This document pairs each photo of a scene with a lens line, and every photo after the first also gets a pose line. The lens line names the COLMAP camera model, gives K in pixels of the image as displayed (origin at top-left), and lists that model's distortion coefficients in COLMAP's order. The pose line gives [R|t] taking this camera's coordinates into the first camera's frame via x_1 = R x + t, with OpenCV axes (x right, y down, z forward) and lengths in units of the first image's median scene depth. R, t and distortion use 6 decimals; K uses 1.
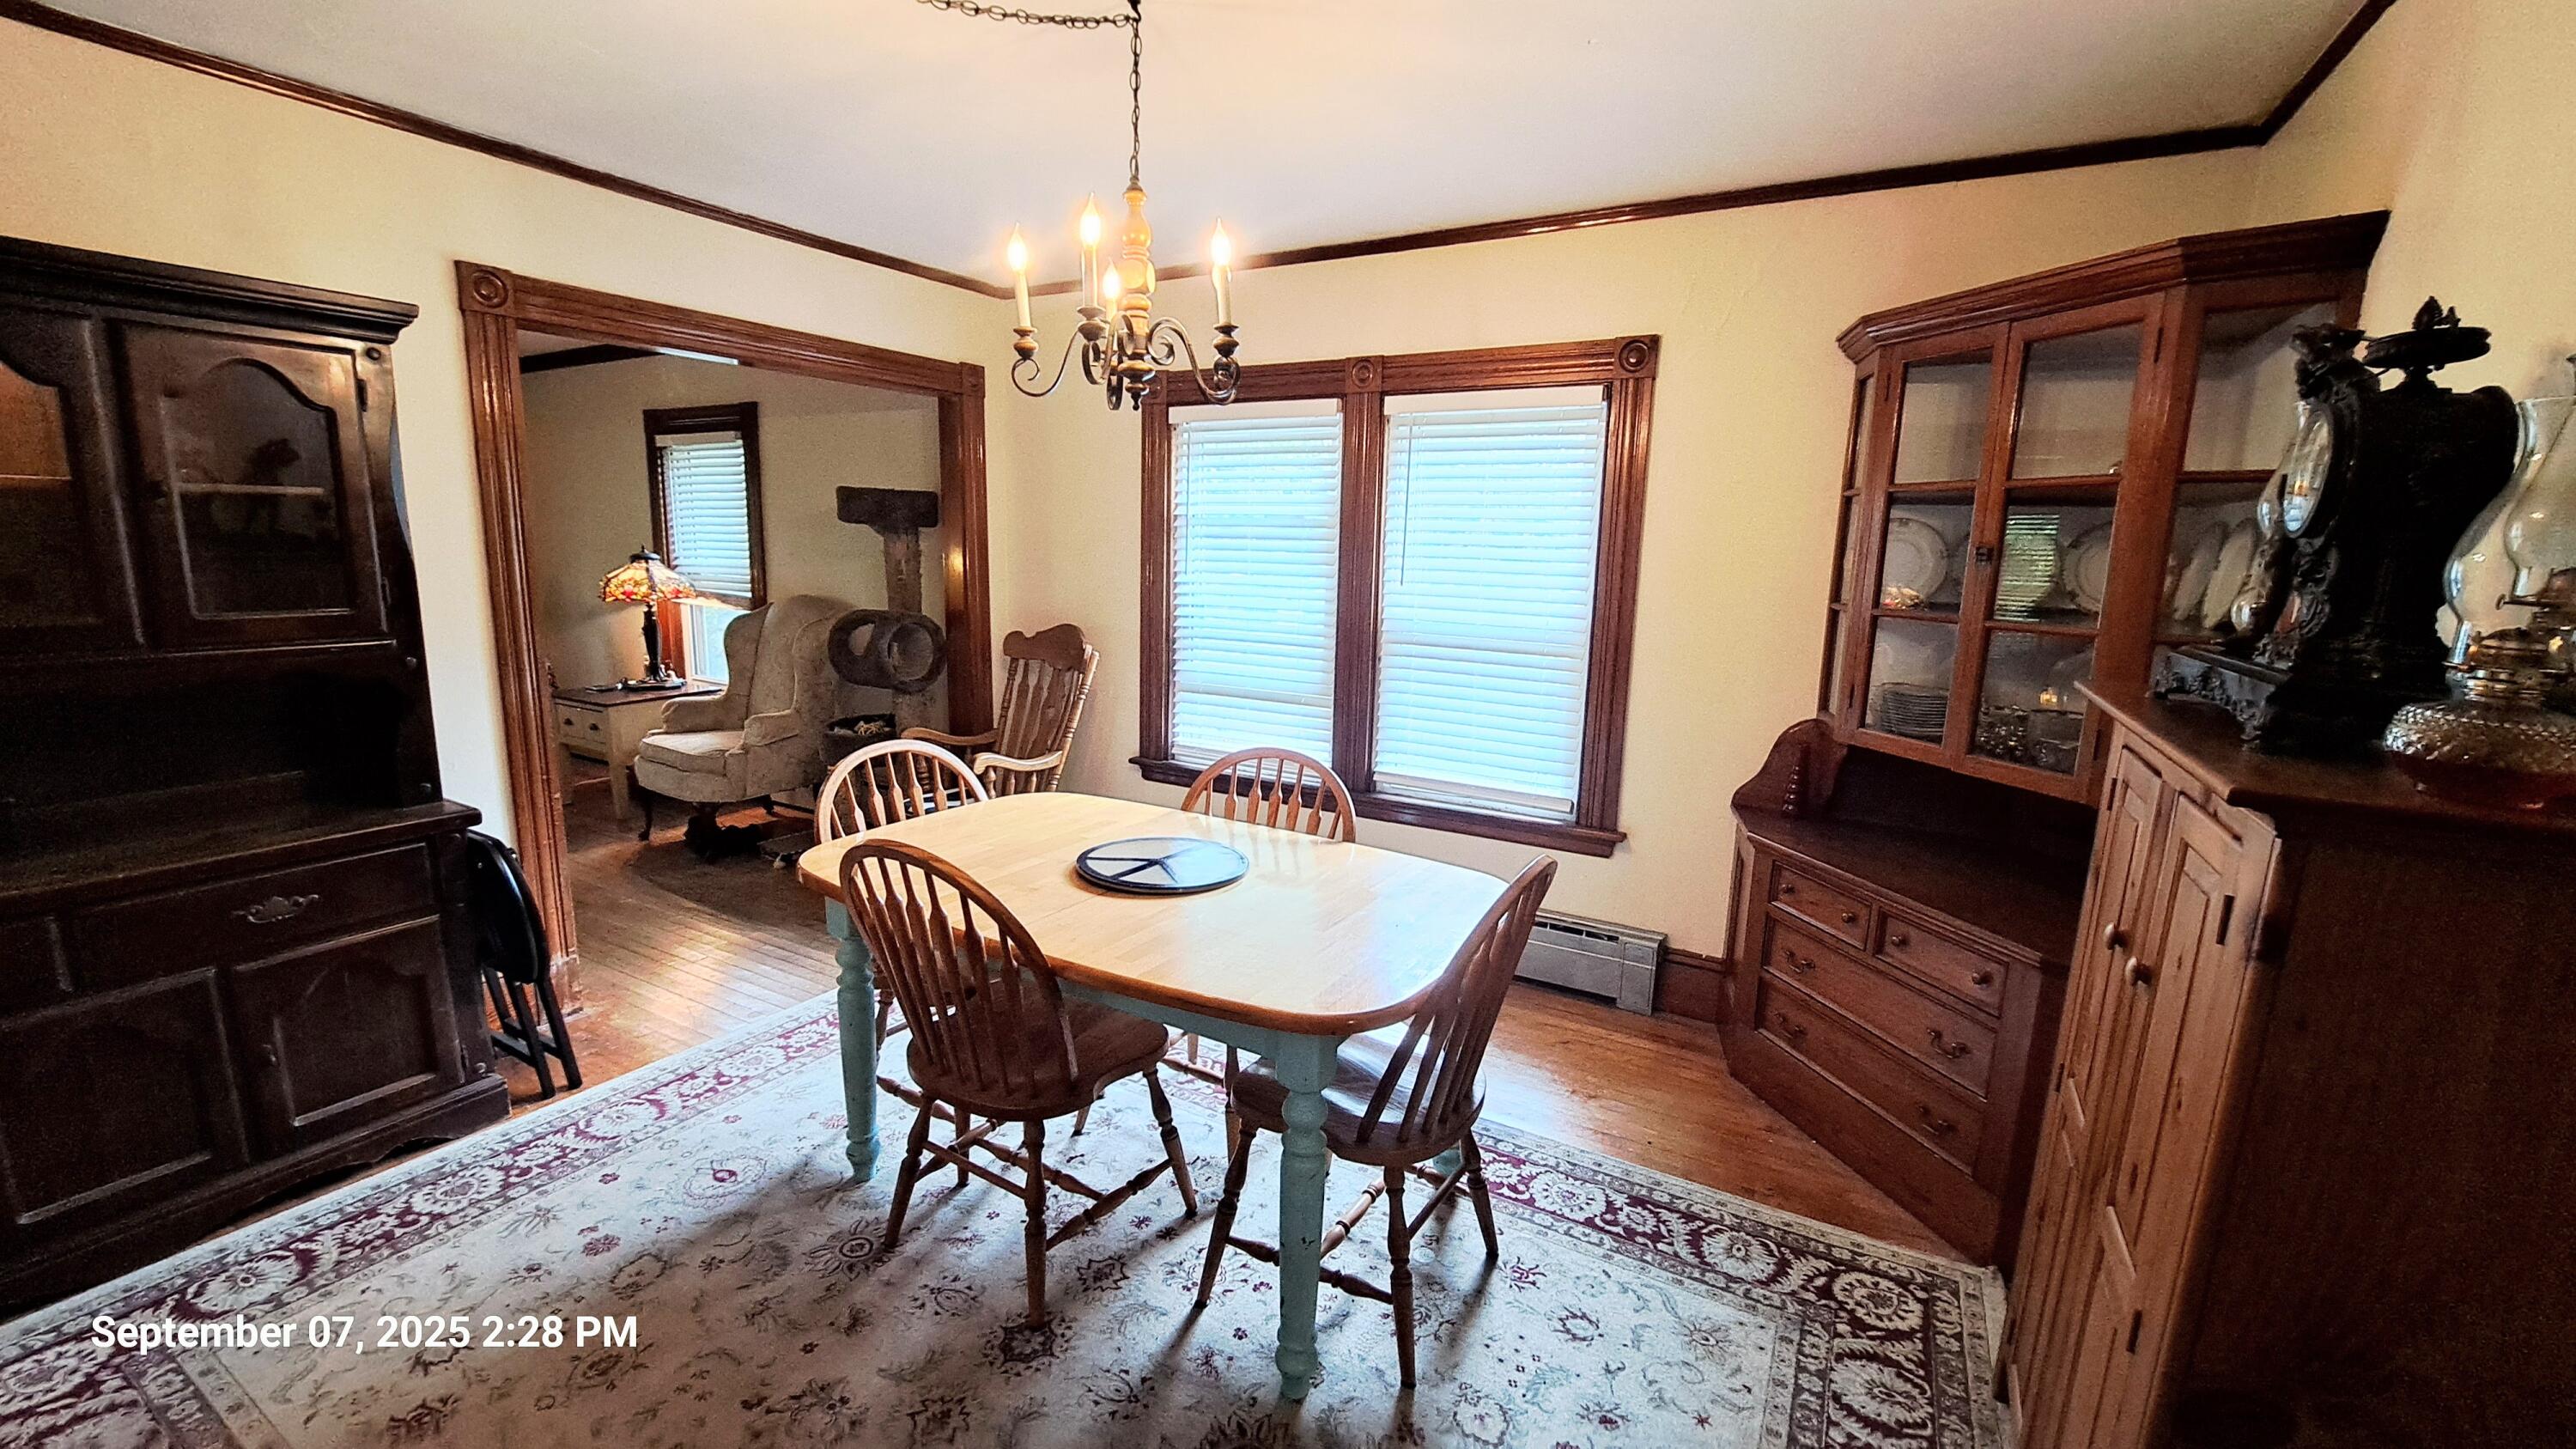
lens RADIAL K [[1009.9, 0, 1288.0], [0, 1009.9, 724.5], [0, 0, 1]] dist [-0.017874, -0.000100]
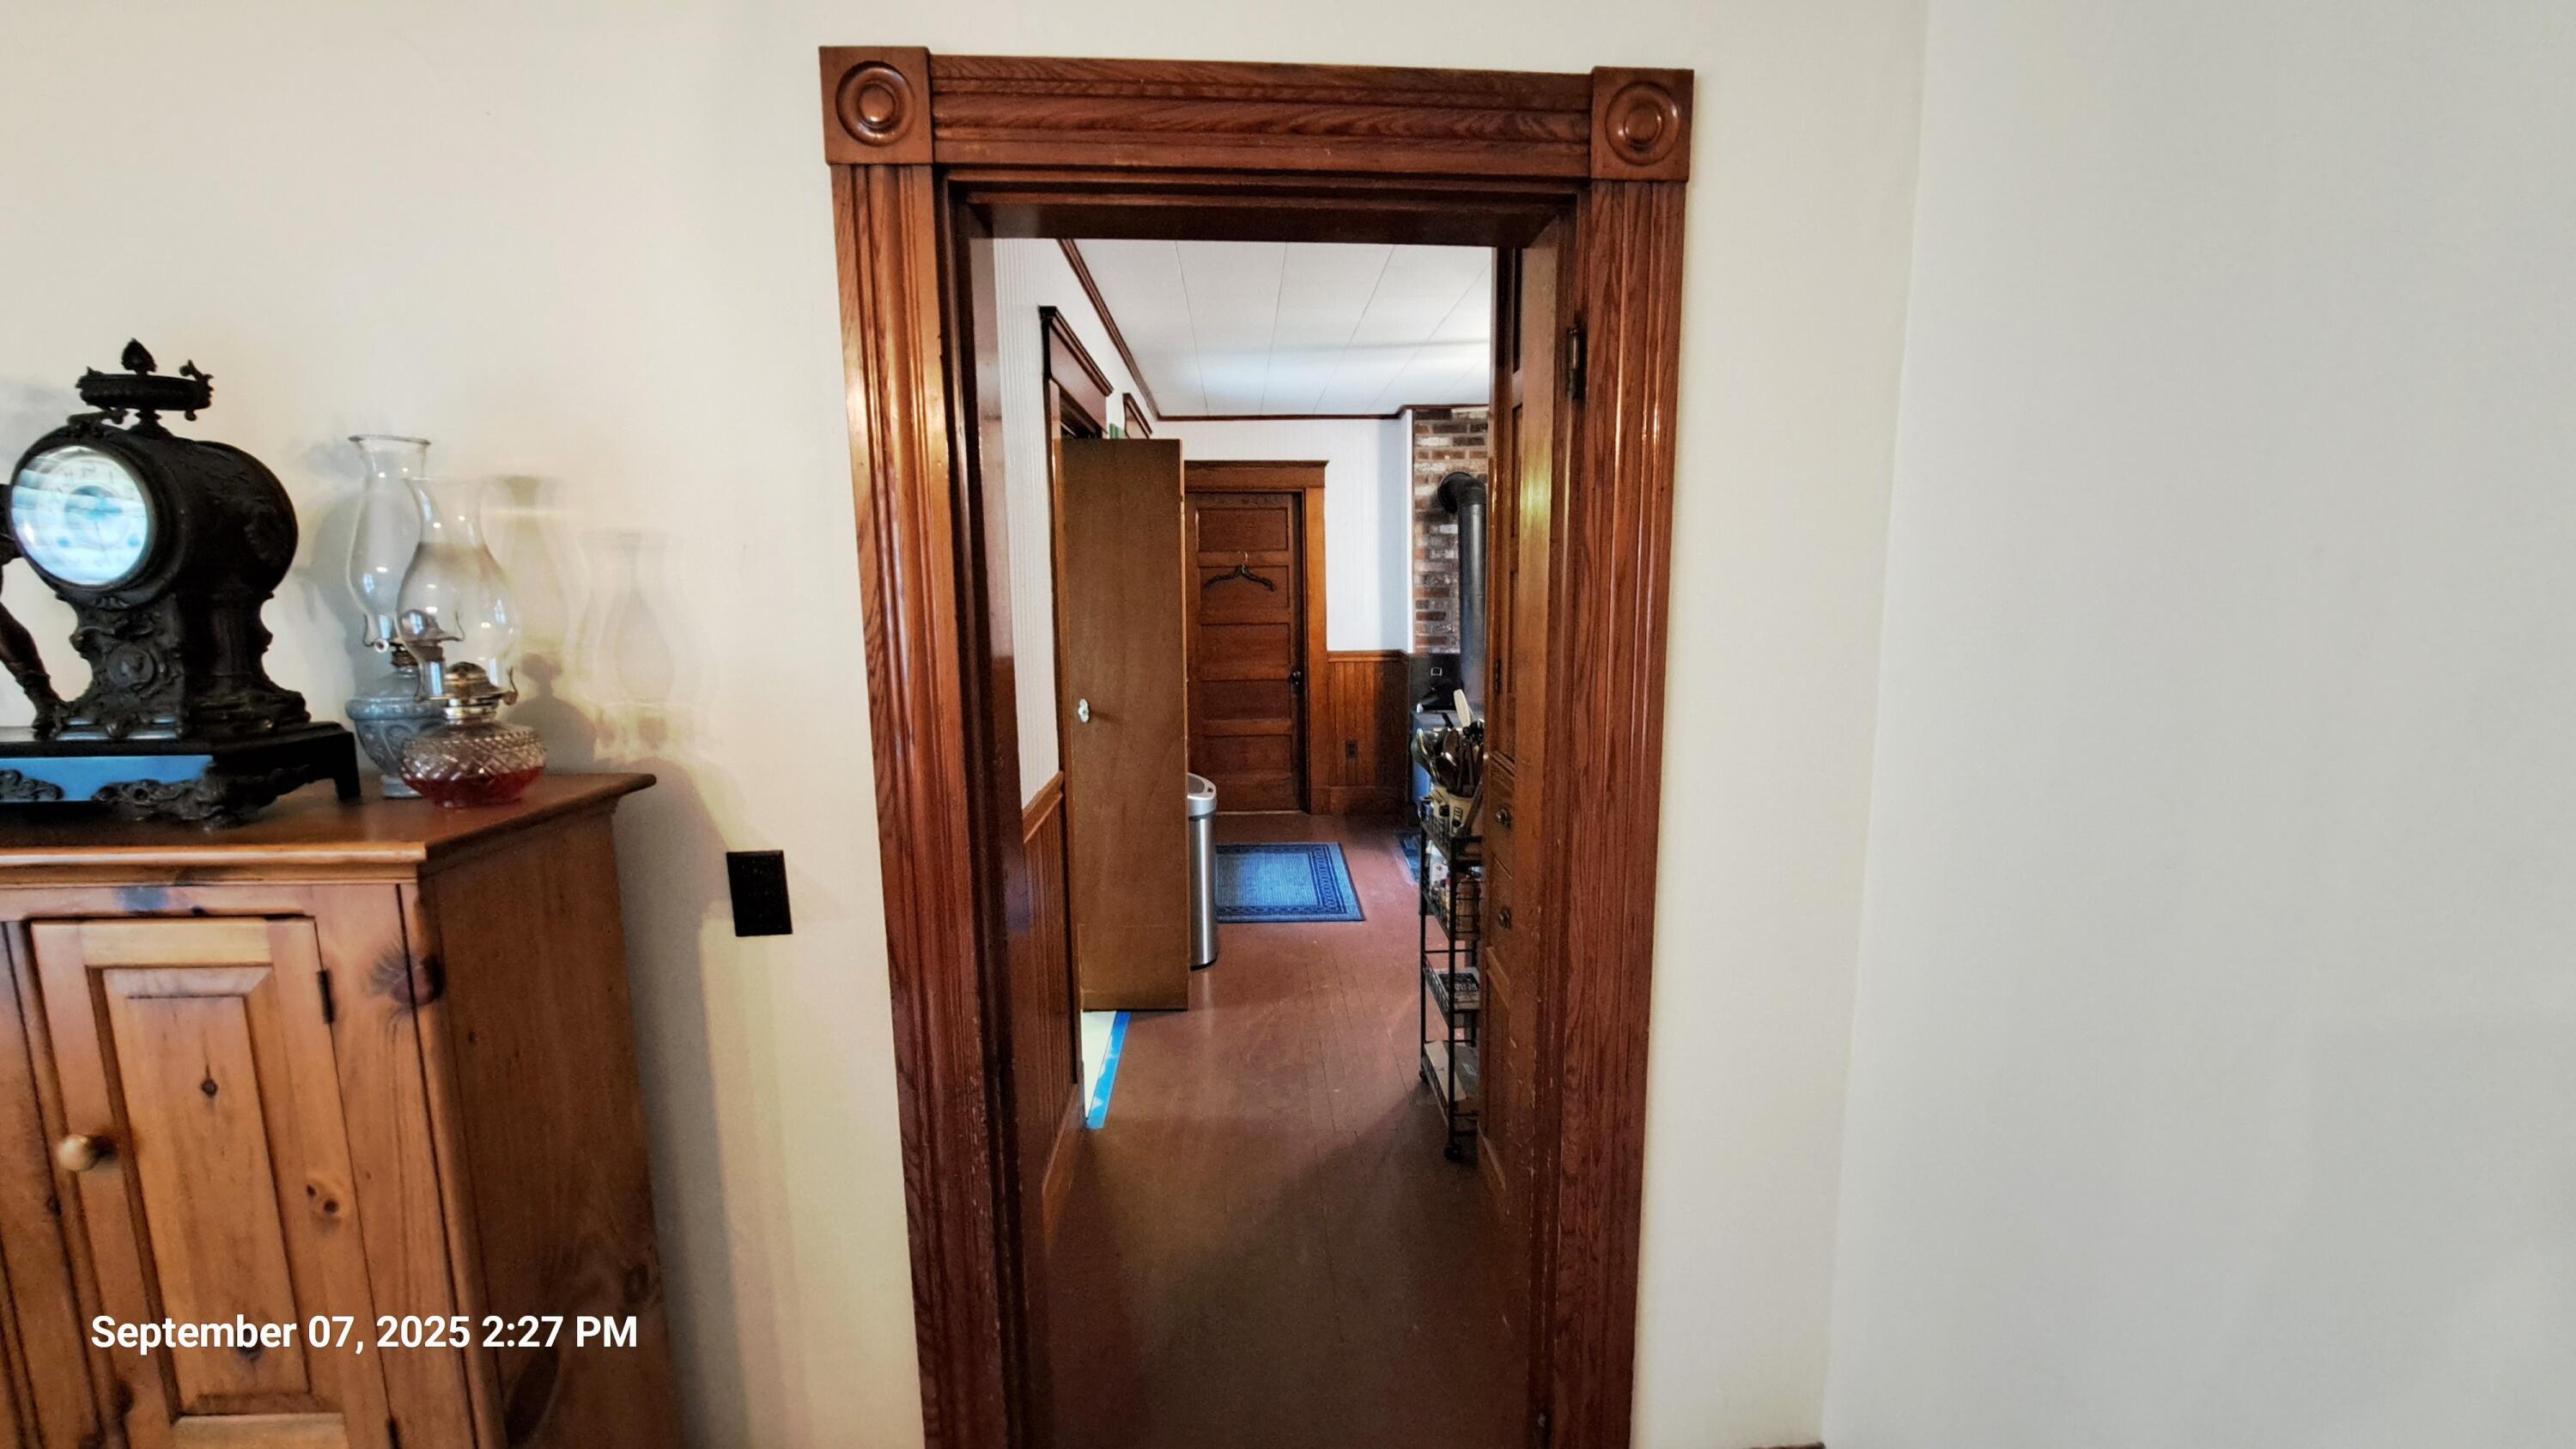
lens RADIAL K [[1009.9, 0, 1288.0], [0, 1009.9, 724.5], [0, 0, 1]] dist [-0.017874, -0.000100]
pose [[-0.536974, -0.135408, 0.832661, -0.274003], [0.144410, 0.957710, 0.248872, -0.149638], [-0.831147, 0.253882, -0.494711, 0.644271]]
